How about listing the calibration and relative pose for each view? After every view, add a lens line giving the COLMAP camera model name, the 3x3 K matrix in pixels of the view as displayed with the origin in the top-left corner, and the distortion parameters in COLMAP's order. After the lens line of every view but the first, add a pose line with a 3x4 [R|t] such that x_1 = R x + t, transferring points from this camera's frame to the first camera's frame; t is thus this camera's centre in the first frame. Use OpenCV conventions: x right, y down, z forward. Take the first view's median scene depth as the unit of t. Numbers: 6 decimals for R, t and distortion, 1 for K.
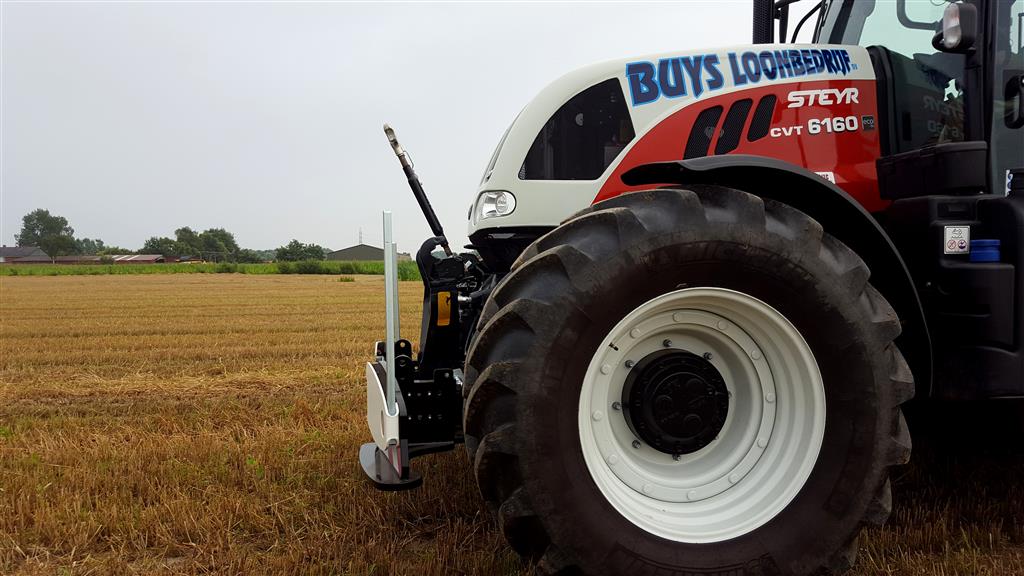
lens RADIAL K [[861.4, 0, 496.1], [0, 861.4, 282.5], [0, 0, 1]] dist [0.046464, -0.119085]
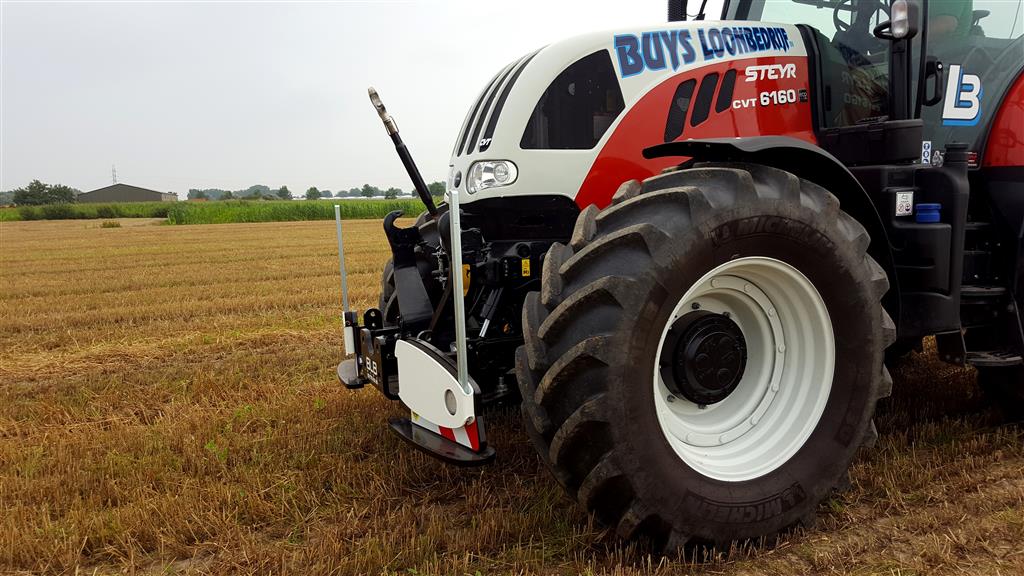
lens RADIAL K [[861.4, 0, 564.6], [0, 861.4, 291.0], [0, 0, 1]] dist [0.046464, -0.119085]
pose [[0.948936, -0.052618, 0.311049, -0.247943], [0.026405, 0.995780, 0.087892, -0.040595], [-0.314361, -0.075190, 0.946321, 0.010474]]
